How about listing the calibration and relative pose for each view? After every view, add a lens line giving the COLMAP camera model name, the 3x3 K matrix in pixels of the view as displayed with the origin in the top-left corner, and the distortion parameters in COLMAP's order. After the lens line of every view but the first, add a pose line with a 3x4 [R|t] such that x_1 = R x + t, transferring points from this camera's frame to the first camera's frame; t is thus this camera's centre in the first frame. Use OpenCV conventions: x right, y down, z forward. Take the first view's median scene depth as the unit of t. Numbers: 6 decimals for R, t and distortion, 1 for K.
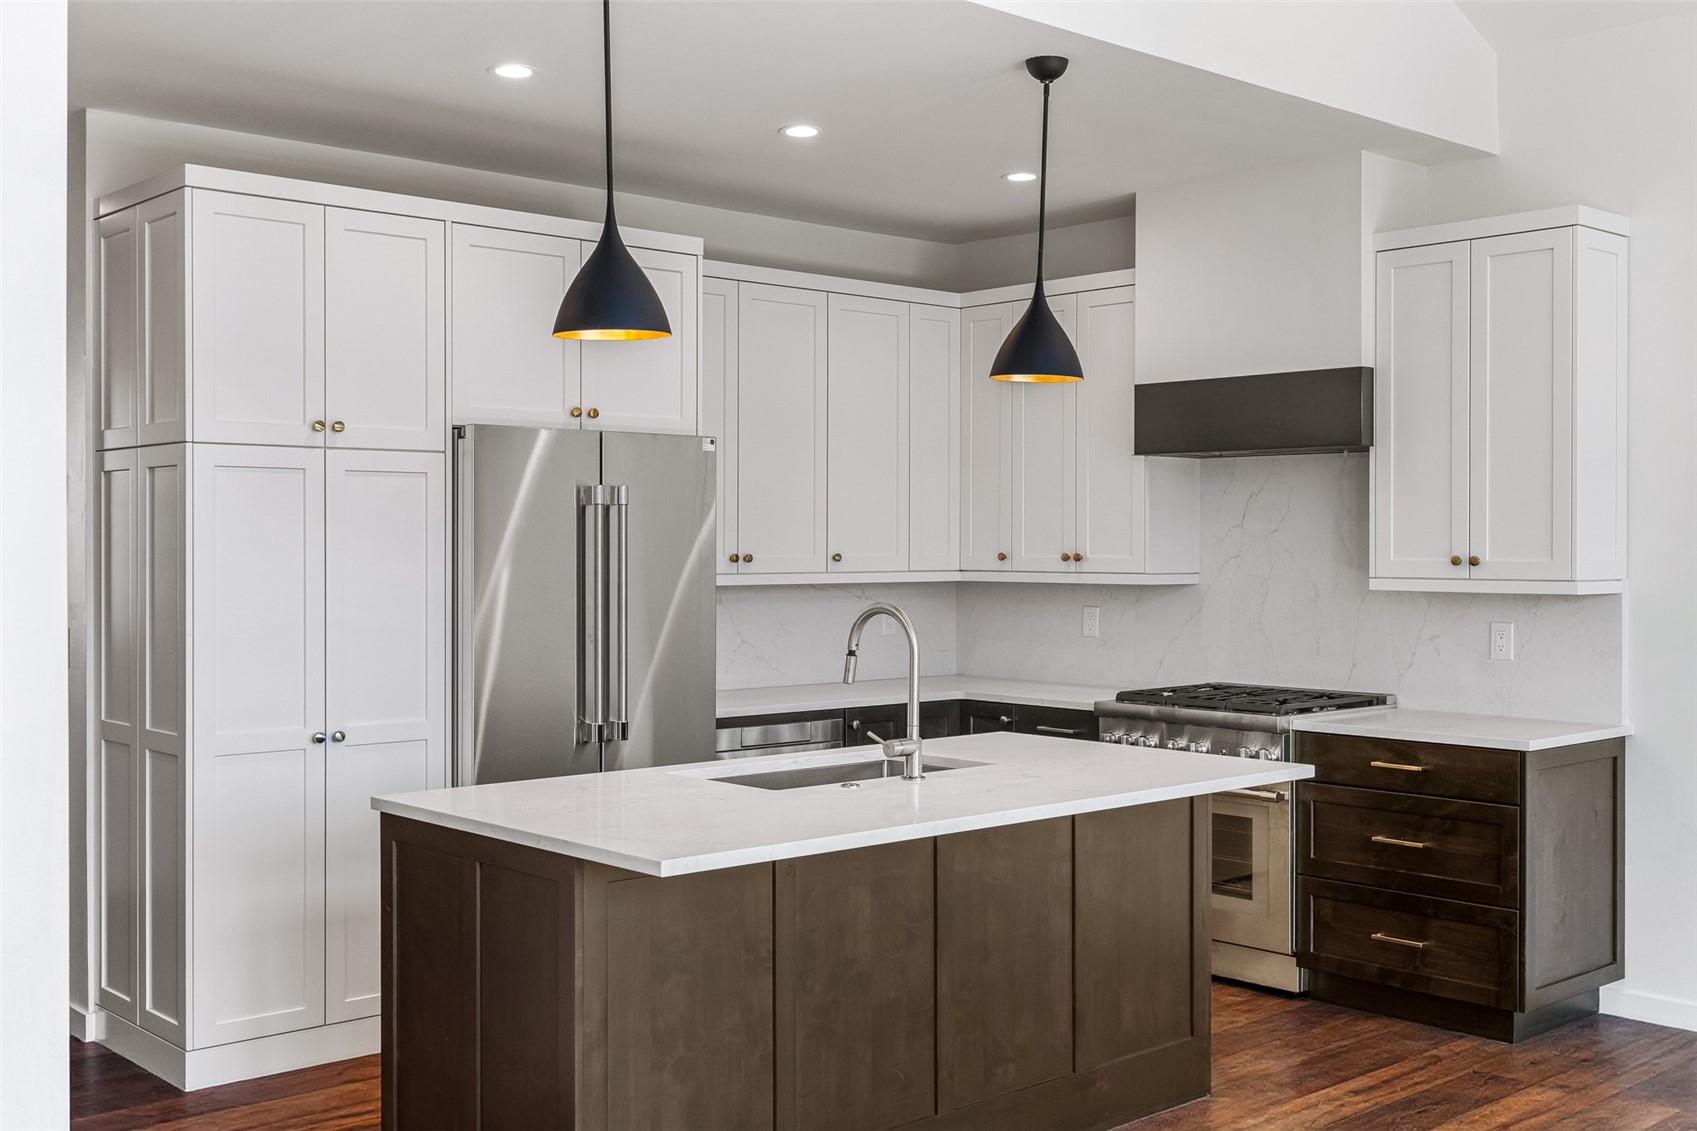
lens RADIAL K [[1780.1, 0, 848.5], [0, 1780.1, 565.5], [0, 0, 1]] dist [0.001501, 0.005200]
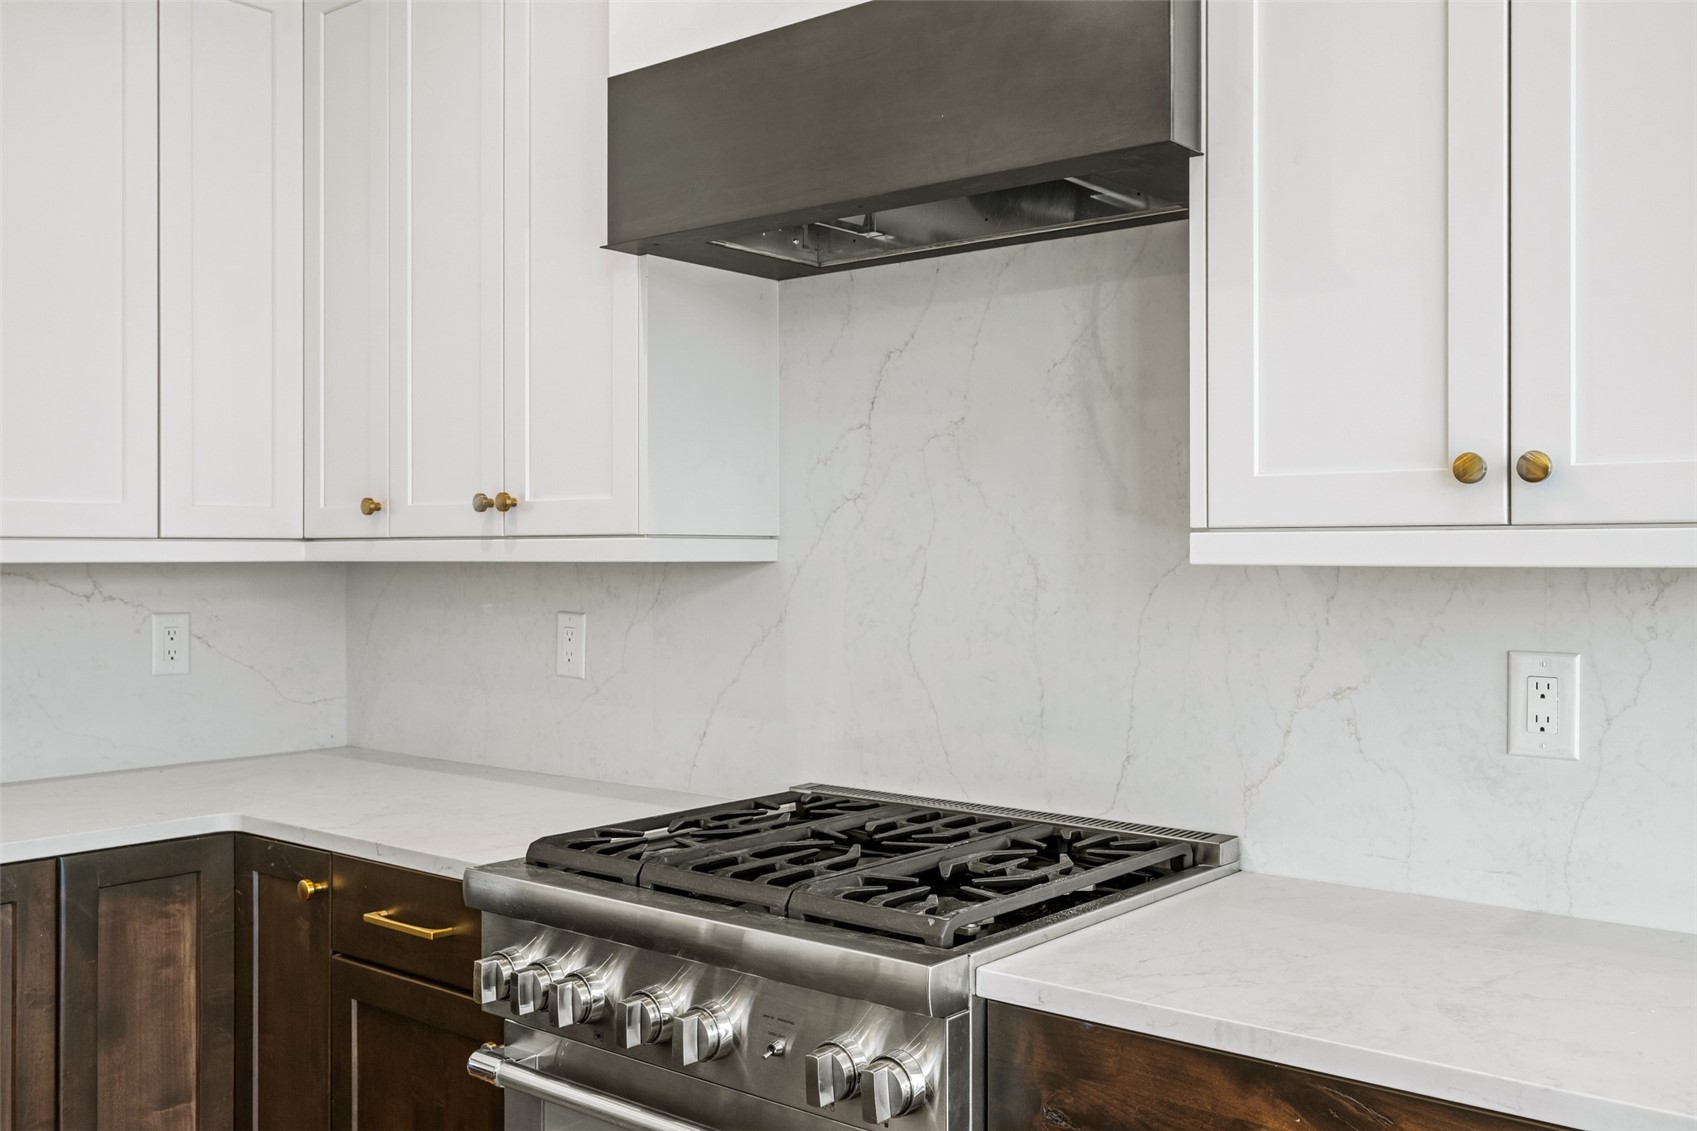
lens RADIAL K [[1550.4, 0, 848.5], [0, 1550.4, 565.5], [0, 0, 1]] dist [0.002813, 0.016507]
pose [[0.988951, -0.002862, 0.148213, 0.173518], [0.003473, 0.999987, -0.003861, 0.014320], [-0.148200, 0.004333, 0.988948, 0.679395]]
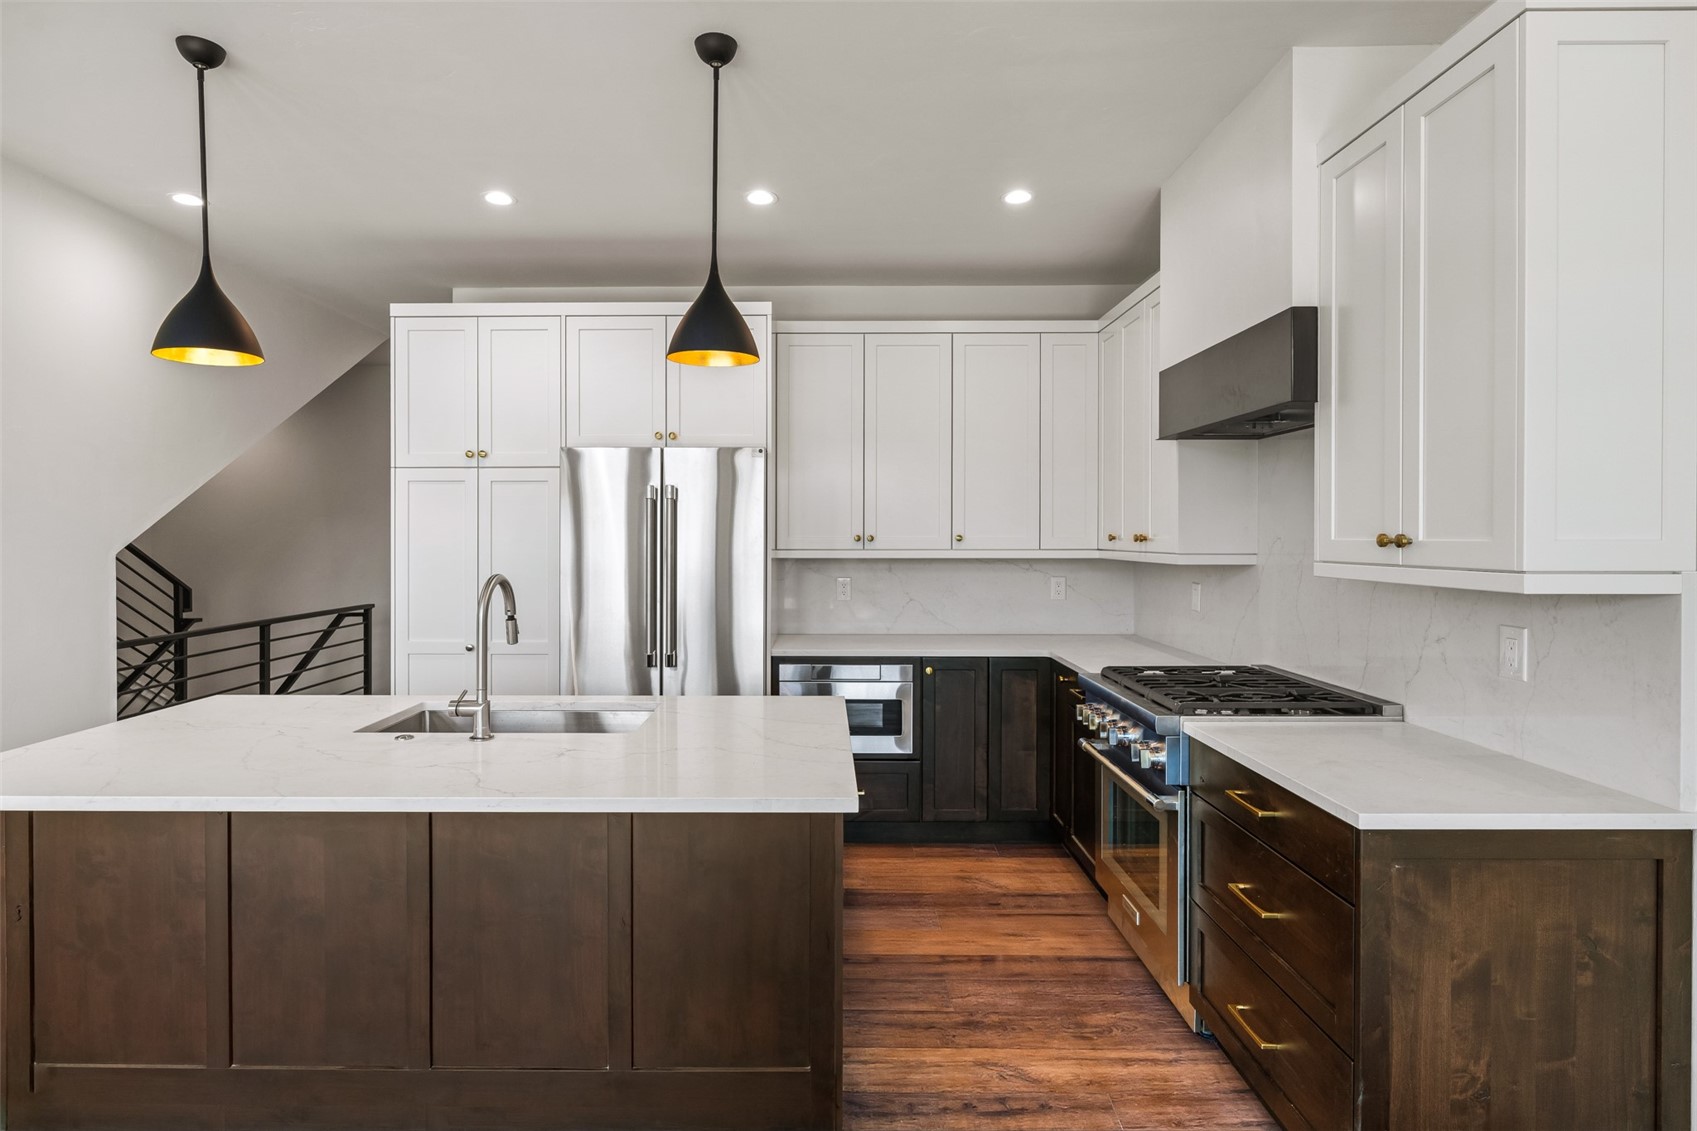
lens RADIAL K [[854.0, 0, 815.2], [0, 854.0, 544.0], [0, 0, 1]] dist [0.000534, 0.000327]
pose [[0.737091, 0.005416, -0.675772, 0.374730], [-0.007182, 0.999974, 0.000180, 0.000356], [0.675755, 0.004720, 0.737111, 0.529107]]
